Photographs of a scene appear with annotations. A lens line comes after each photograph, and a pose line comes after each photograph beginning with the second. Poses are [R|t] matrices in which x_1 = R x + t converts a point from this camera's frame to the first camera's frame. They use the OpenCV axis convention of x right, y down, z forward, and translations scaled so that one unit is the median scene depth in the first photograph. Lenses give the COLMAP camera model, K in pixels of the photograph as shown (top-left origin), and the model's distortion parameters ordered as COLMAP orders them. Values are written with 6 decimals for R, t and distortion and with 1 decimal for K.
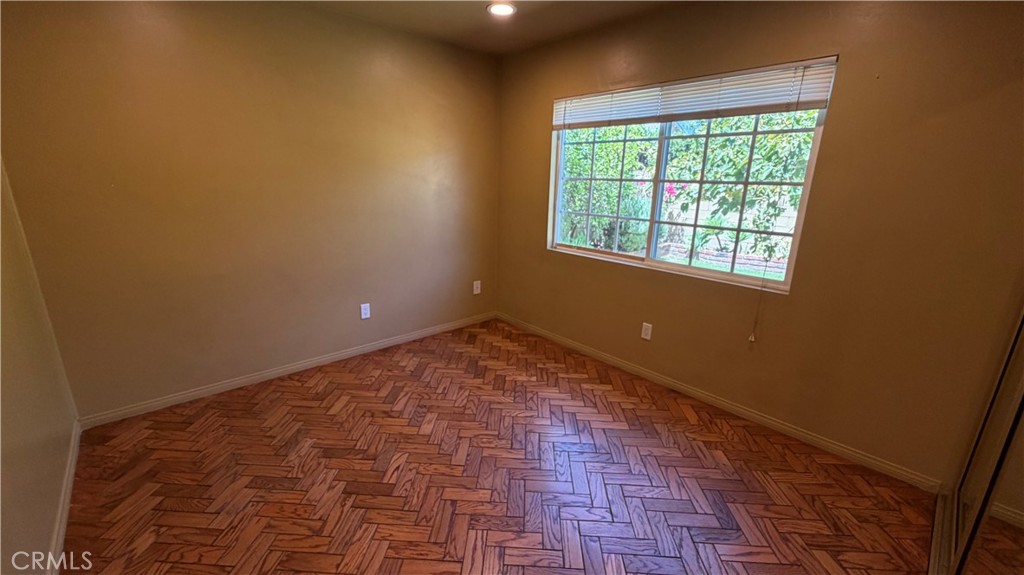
lens RADIAL K [[408.4, 0, 508.7], [0, 408.4, 289.3], [0, 0, 1]] dist [0.001793, 0.000063]
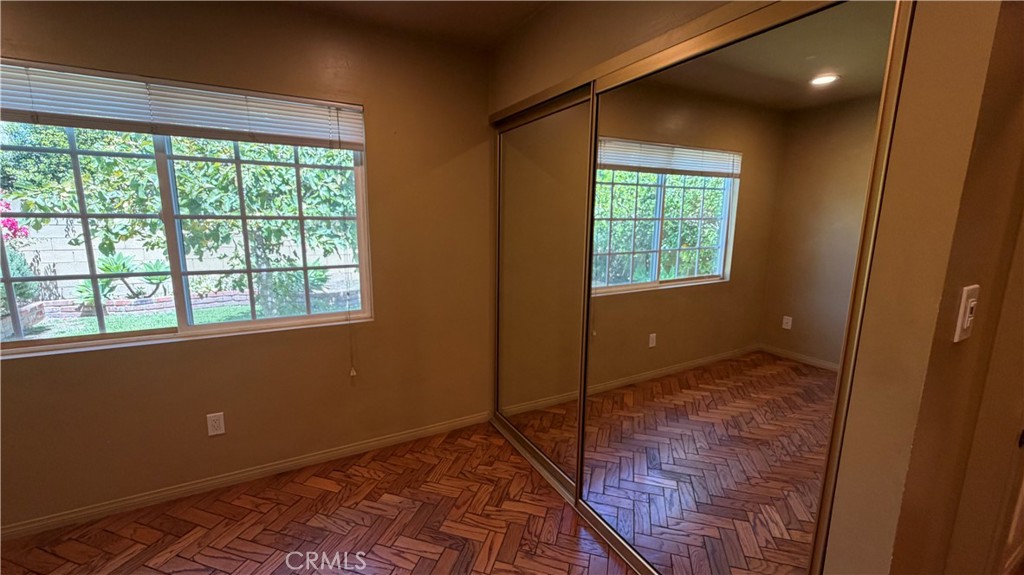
lens RADIAL K [[408.4, 0, 508.7], [0, 408.4, 289.3], [0, 0, 1]] dist [0.001793, 0.000063]
pose [[0.240446, -0.189537, 0.951978, -0.232360], [0.249558, 0.959853, 0.128073, -0.115199], [-0.938033, 0.206779, 0.278093, 0.364340]]
